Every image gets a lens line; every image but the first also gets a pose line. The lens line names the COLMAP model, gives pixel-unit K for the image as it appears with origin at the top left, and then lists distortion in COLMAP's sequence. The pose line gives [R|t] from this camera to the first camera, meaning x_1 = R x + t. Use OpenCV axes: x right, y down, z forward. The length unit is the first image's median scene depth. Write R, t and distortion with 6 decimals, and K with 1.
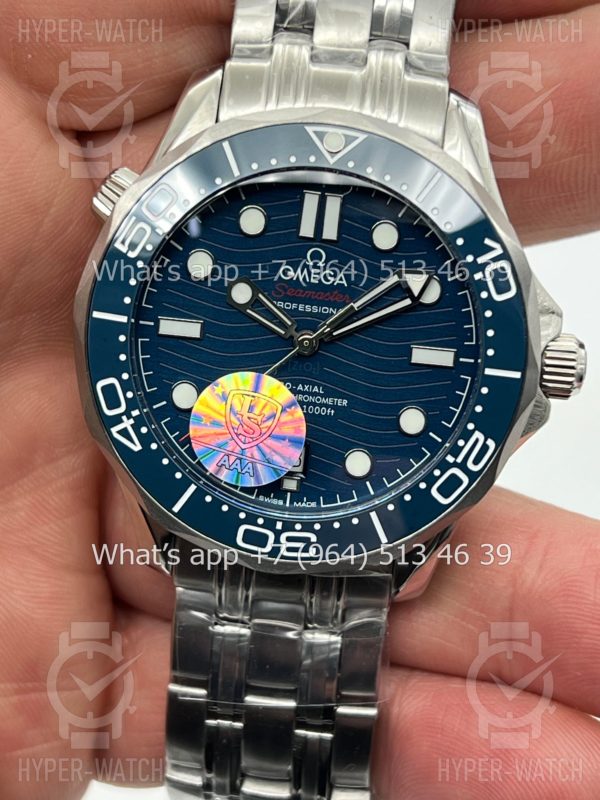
lens RADIAL K [[1826.9, 0, 300.0], [0, 1826.9, 400.0], [0, 0, 1]] dist [0.344866, -0.433308]
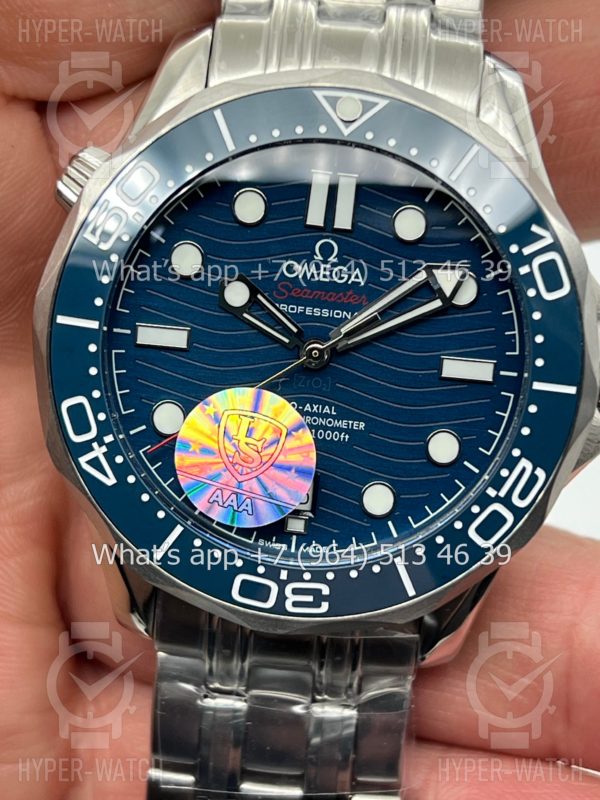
lens RADIAL K [[1826.9, 0, 300.0], [0, 1826.9, 400.0], [0, 0, 1]] dist [0.344866, -0.433308]
pose [[0.999849, -0.004806, 0.016670, -0.017397], [0.005419, 0.999304, -0.036921, 0.020397], [-0.016481, 0.037005, 0.999179, 0.173064]]
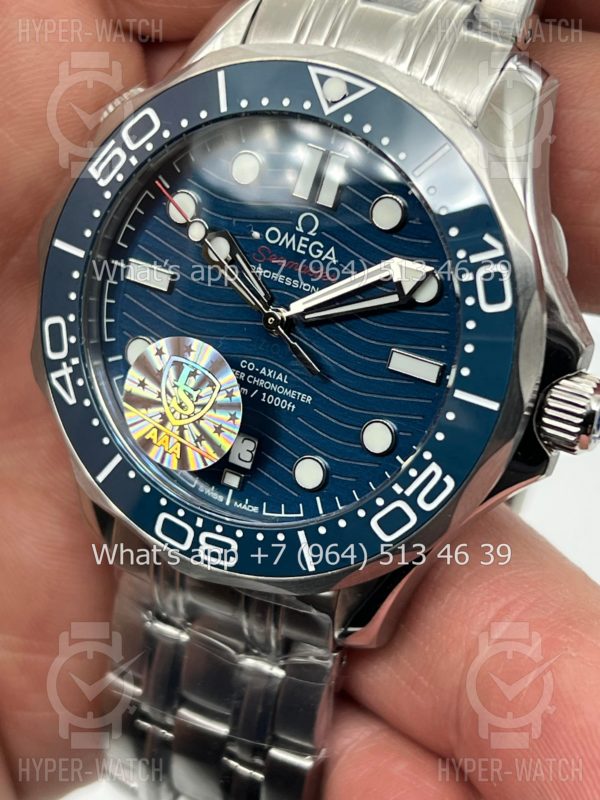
lens RADIAL K [[1826.9, 0, 300.0], [0, 1826.9, 400.0], [0, 0, 1]] dist [0.344866, -0.433308]
pose [[0.925439, 0.201577, -0.320826, 0.294818], [-0.205409, 0.978424, 0.022239, -0.016340], [0.318387, 0.045320, 0.946877, 0.198072]]
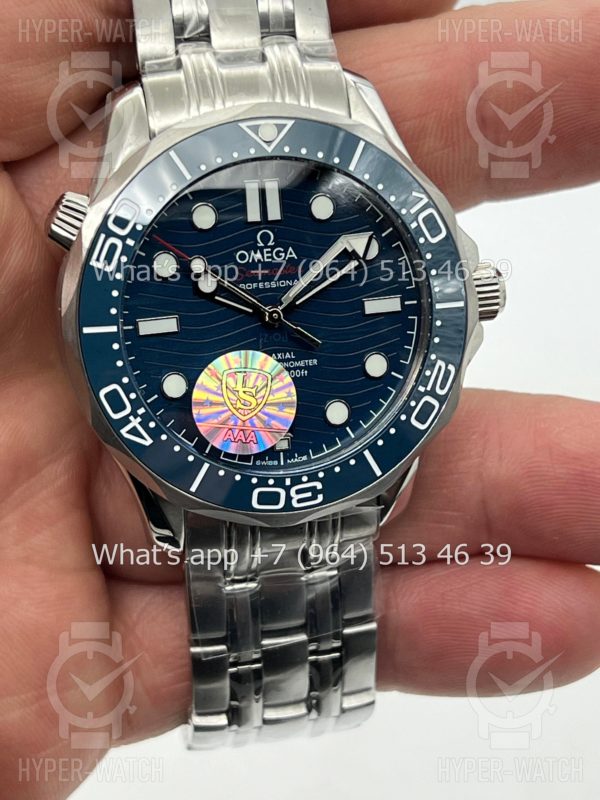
lens RADIAL K [[1826.9, 0, 300.0], [0, 1826.9, 400.0], [0, 0, 1]] dist [0.344866, -0.433308]
pose [[0.947825, -0.219406, 0.231275, -0.248723], [0.217266, 0.975484, 0.035008, -0.016847], [-0.233286, 0.017067, 0.972258, -0.079534]]
